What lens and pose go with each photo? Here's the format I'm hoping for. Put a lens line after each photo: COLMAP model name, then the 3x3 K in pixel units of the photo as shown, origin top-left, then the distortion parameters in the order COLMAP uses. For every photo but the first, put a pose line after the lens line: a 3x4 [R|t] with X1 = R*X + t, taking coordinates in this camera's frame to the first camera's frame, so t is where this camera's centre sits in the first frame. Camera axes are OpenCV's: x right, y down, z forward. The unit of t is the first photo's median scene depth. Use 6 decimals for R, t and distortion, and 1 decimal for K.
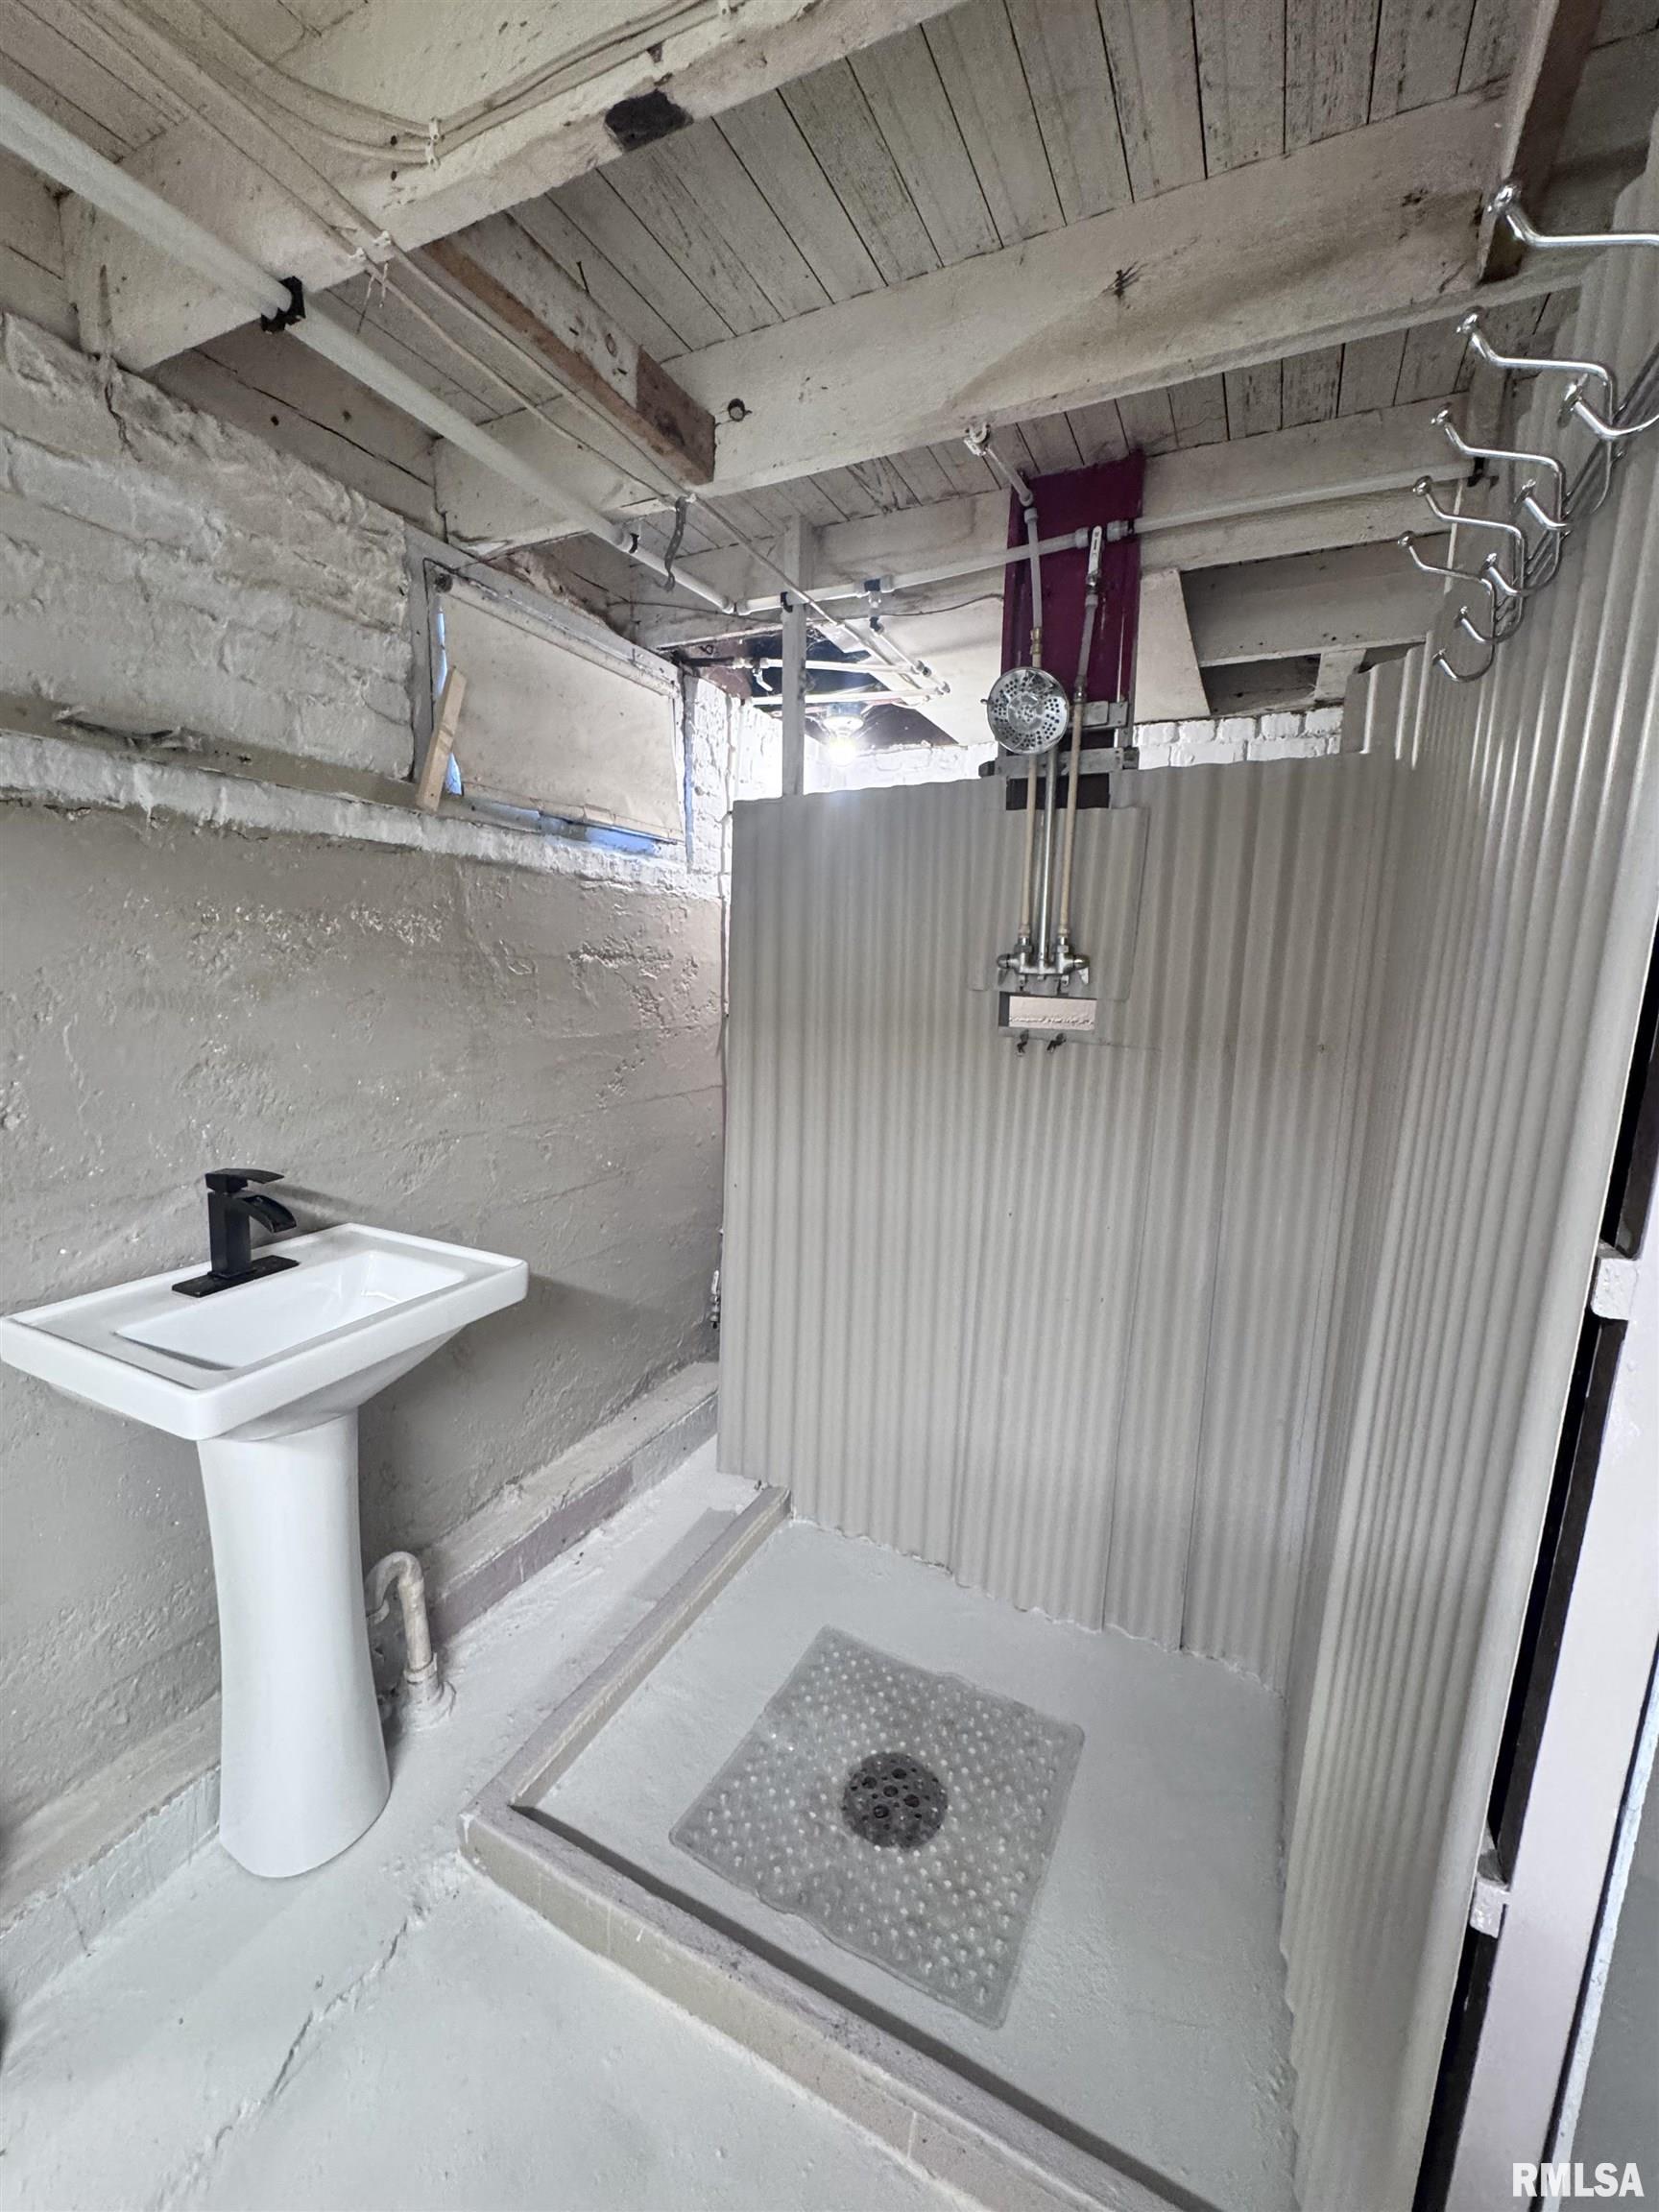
lens RADIAL K [[880.3, 0, 829.5], [0, 880.3, 1106.0], [0, 0, 1]] dist [-0.001873, 0.000265]
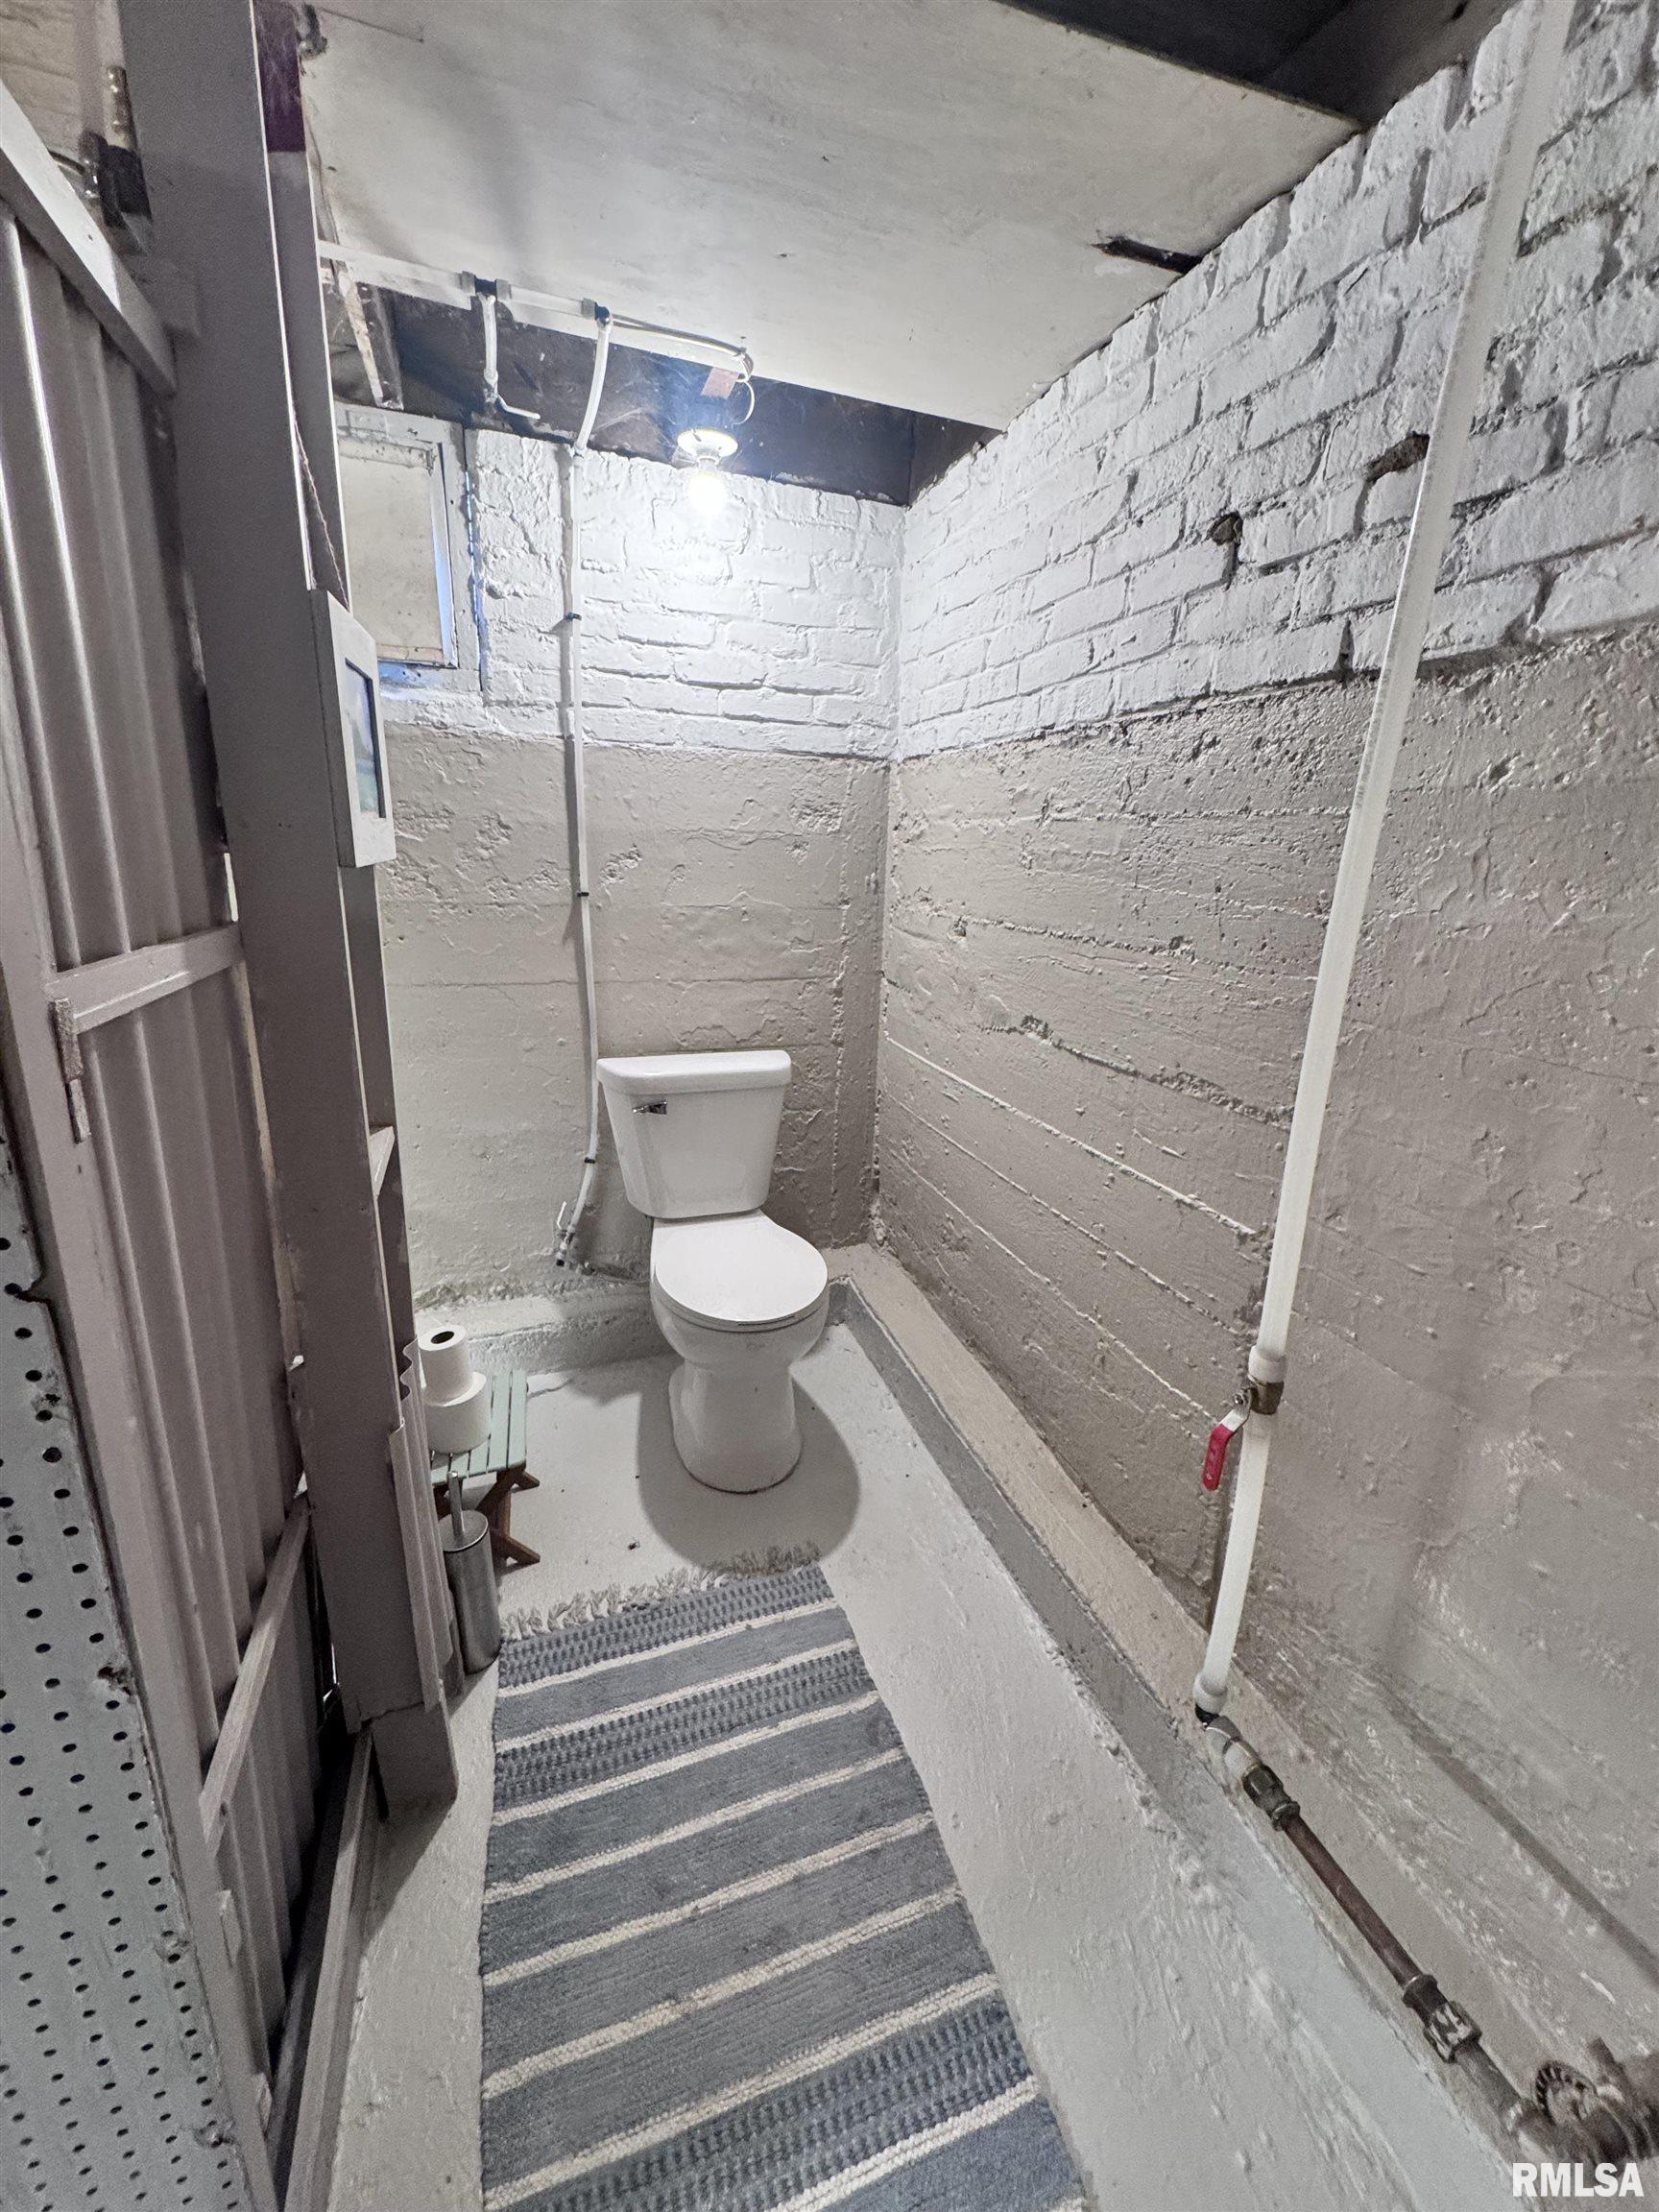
lens RADIAL K [[880.3, 0, 829.5], [0, 880.3, 1106.0], [0, 0, 1]] dist [-0.001873, 0.000265]
pose [[0.715431, 0.205010, -0.667929, 0.663214], [-0.126376, 0.978185, 0.164875, -0.080956], [0.687159, -0.033547, 0.725732, 0.620812]]
